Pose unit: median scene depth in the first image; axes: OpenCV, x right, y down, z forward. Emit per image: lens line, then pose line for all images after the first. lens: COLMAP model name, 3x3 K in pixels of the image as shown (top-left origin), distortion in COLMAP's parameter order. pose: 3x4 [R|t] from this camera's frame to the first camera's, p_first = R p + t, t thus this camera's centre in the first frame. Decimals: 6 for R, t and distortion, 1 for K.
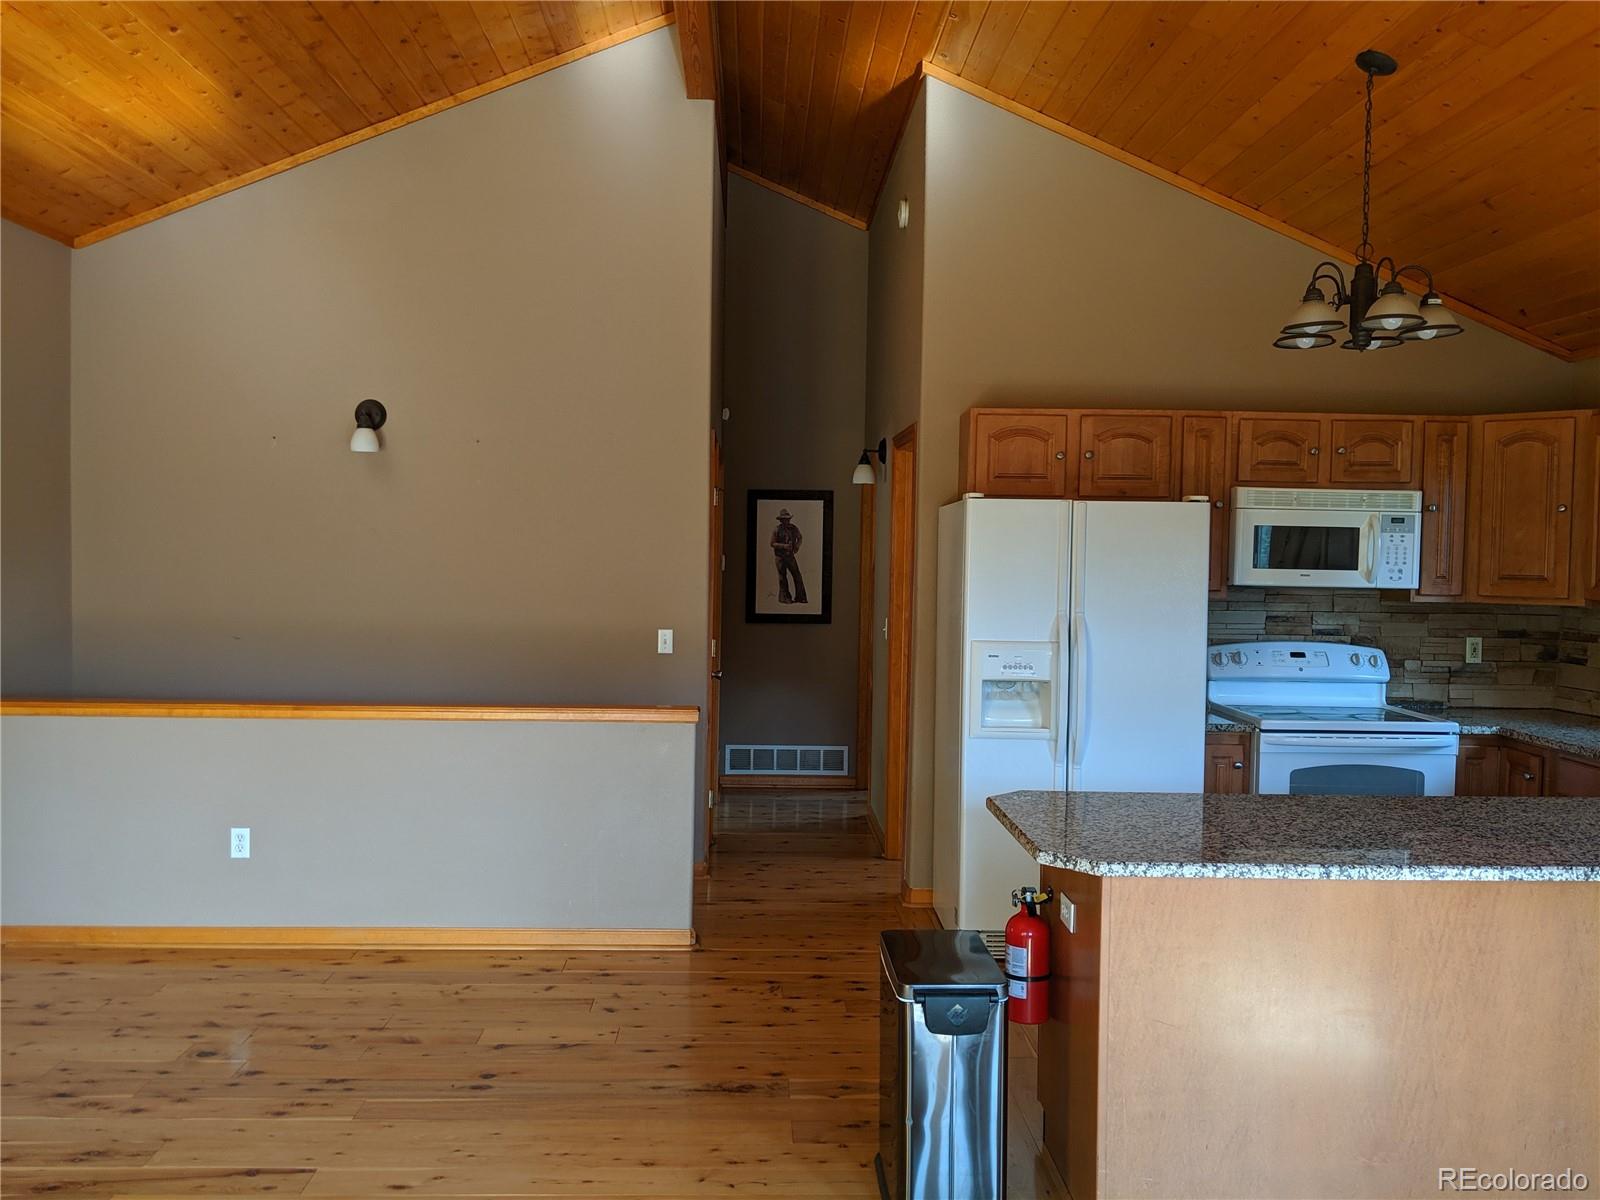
lens RADIAL K [[1272.0, 0, 790.2], [0, 1272.0, 607.0], [0, 0, 1]] dist [0.058769, -0.106408]
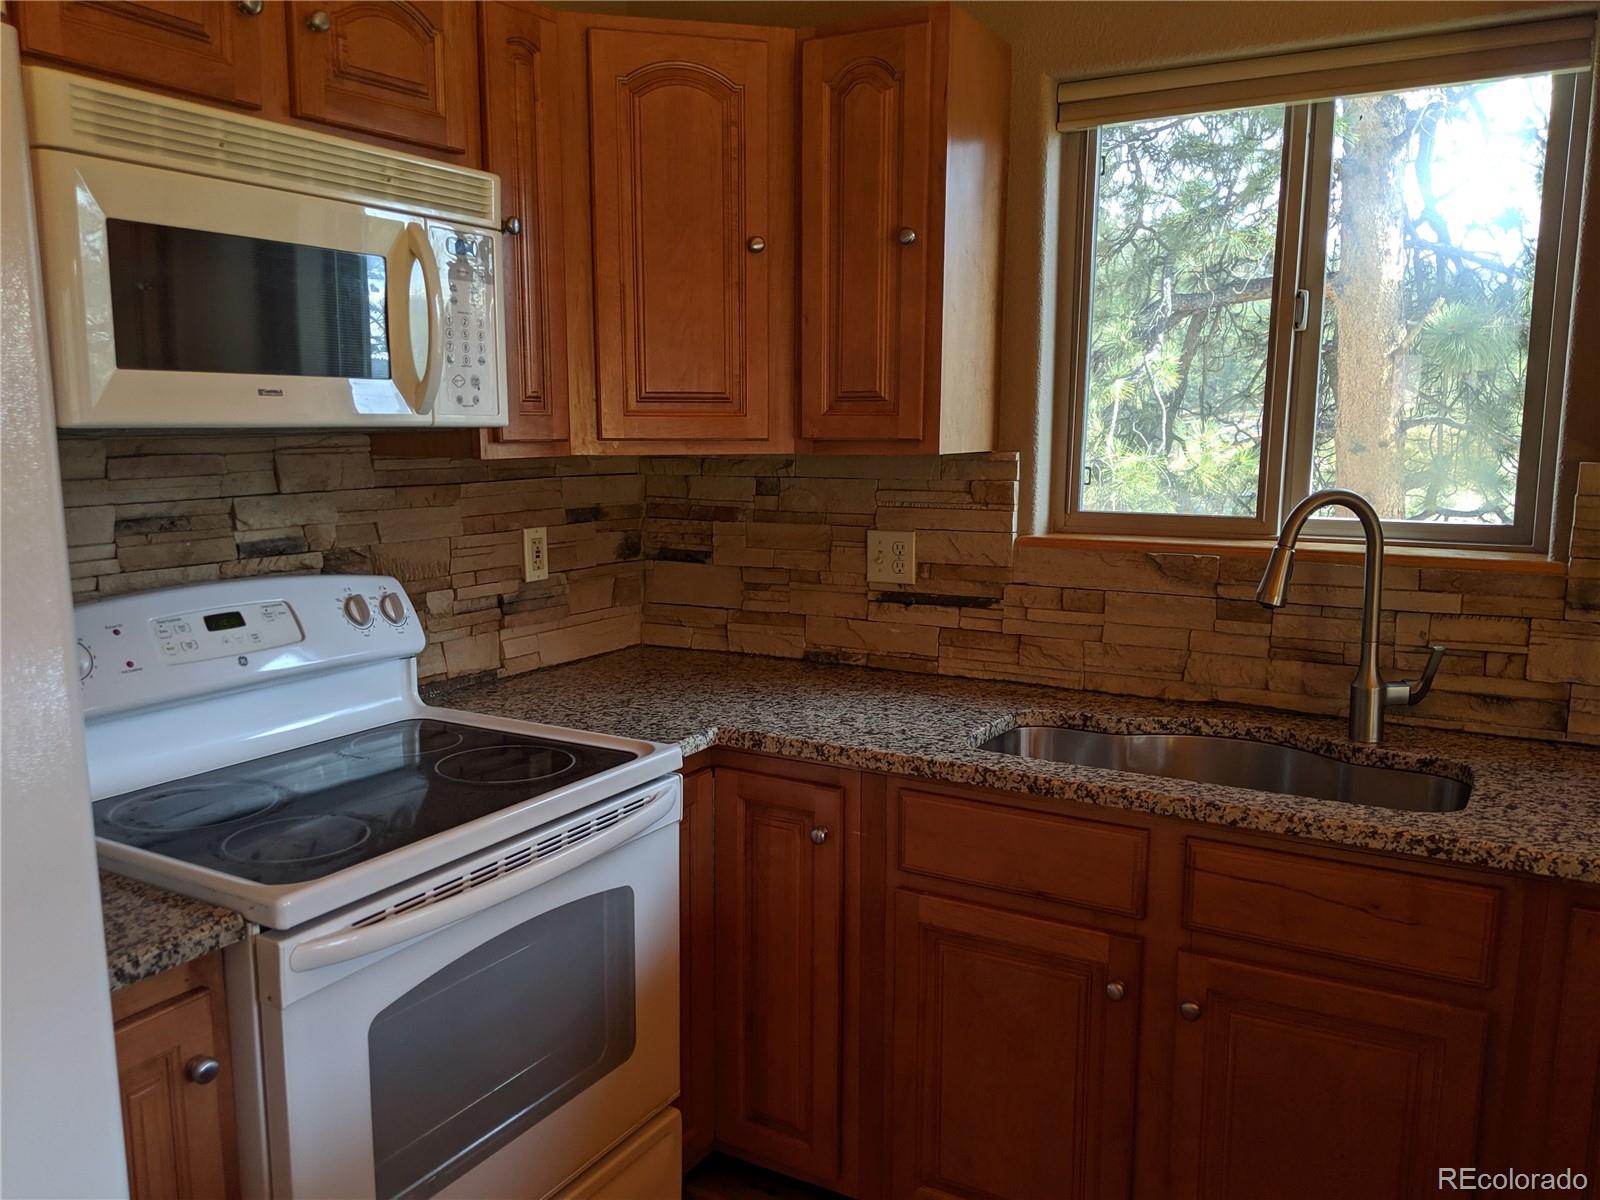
lens RADIAL K [[1286.4, 0, 793.0], [0, 1286.4, 629.2], [0, 0, 1]] dist [0.068081, -0.158331]
pose [[0.528840, -0.155079, 0.834433, 0.184763], [0.046630, 0.986989, 0.153878, -0.009509], [-0.847440, -0.042467, 0.529190, 0.704082]]
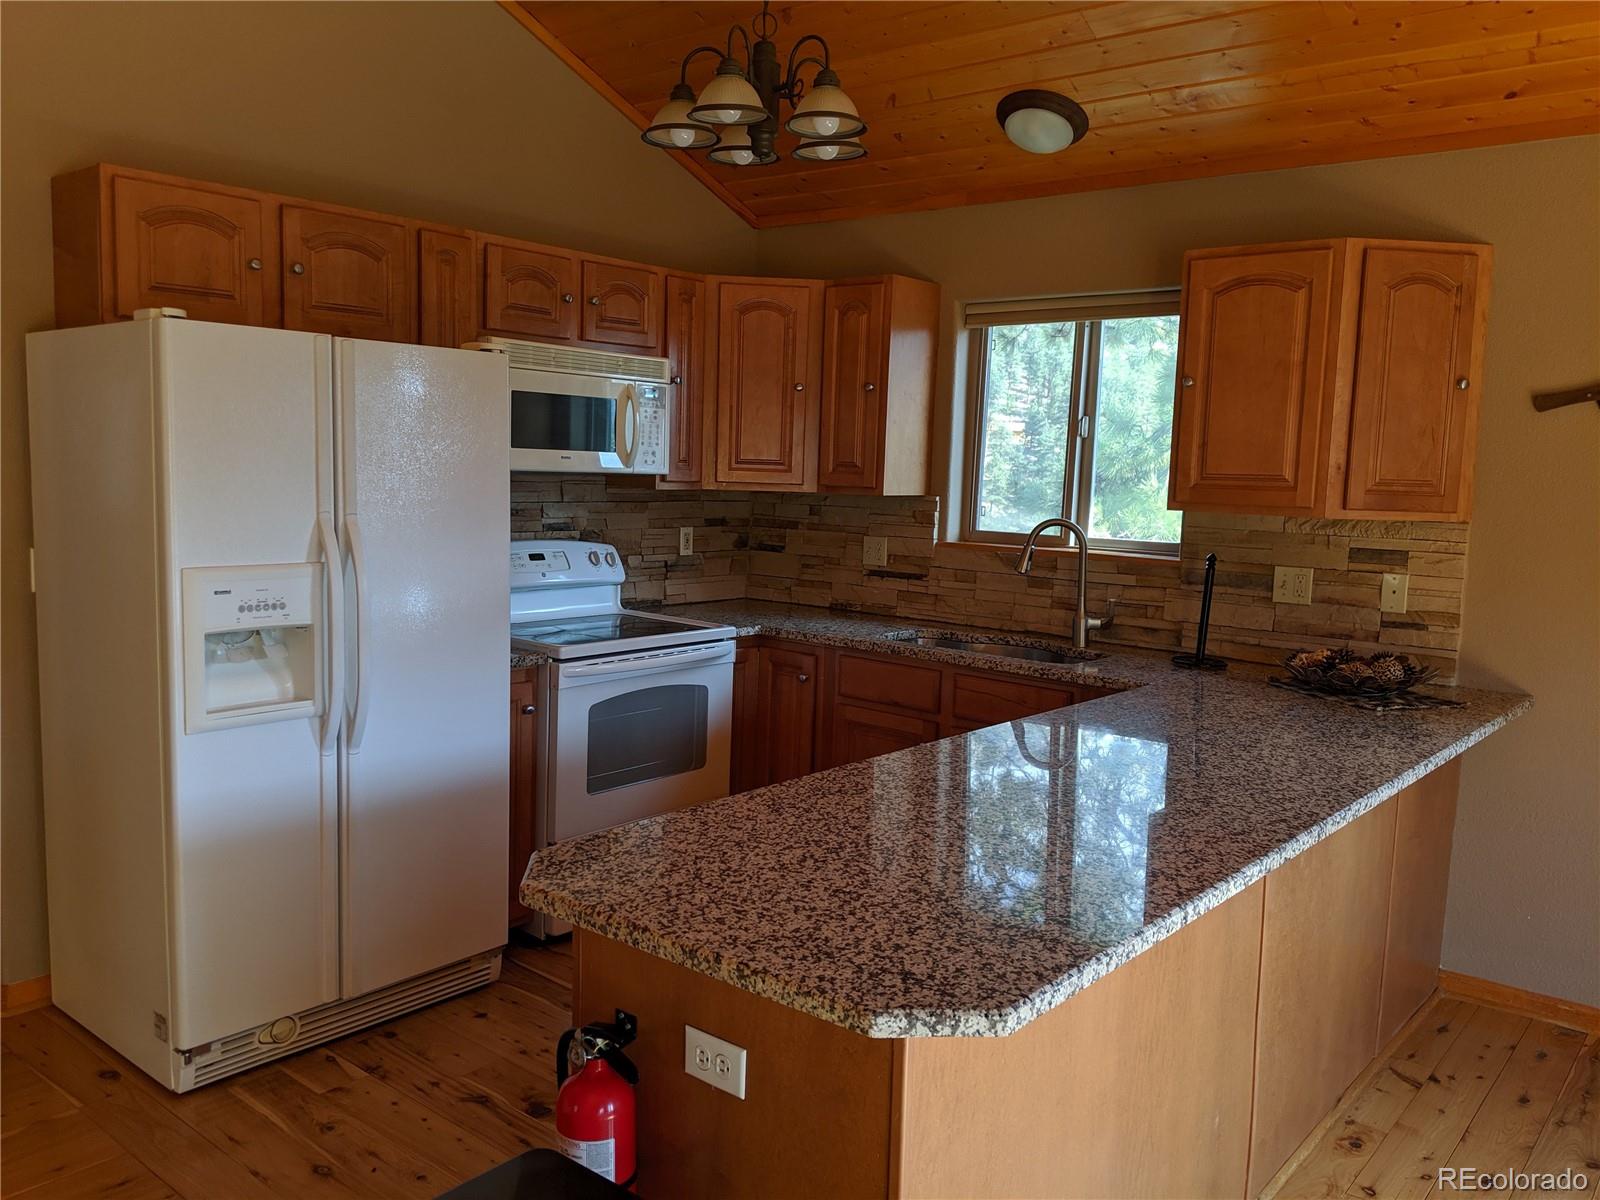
lens RADIAL K [[1268.3, 0, 801.6], [0, 1268.3, 608.9], [0, 0, 1]] dist [0.086275, -0.159852]
pose [[0.660847, -0.084597, 0.745737, -0.096780], [0.012076, 0.994697, 0.102137, -0.010252], [-0.750423, -0.058491, 0.658364, 0.364955]]
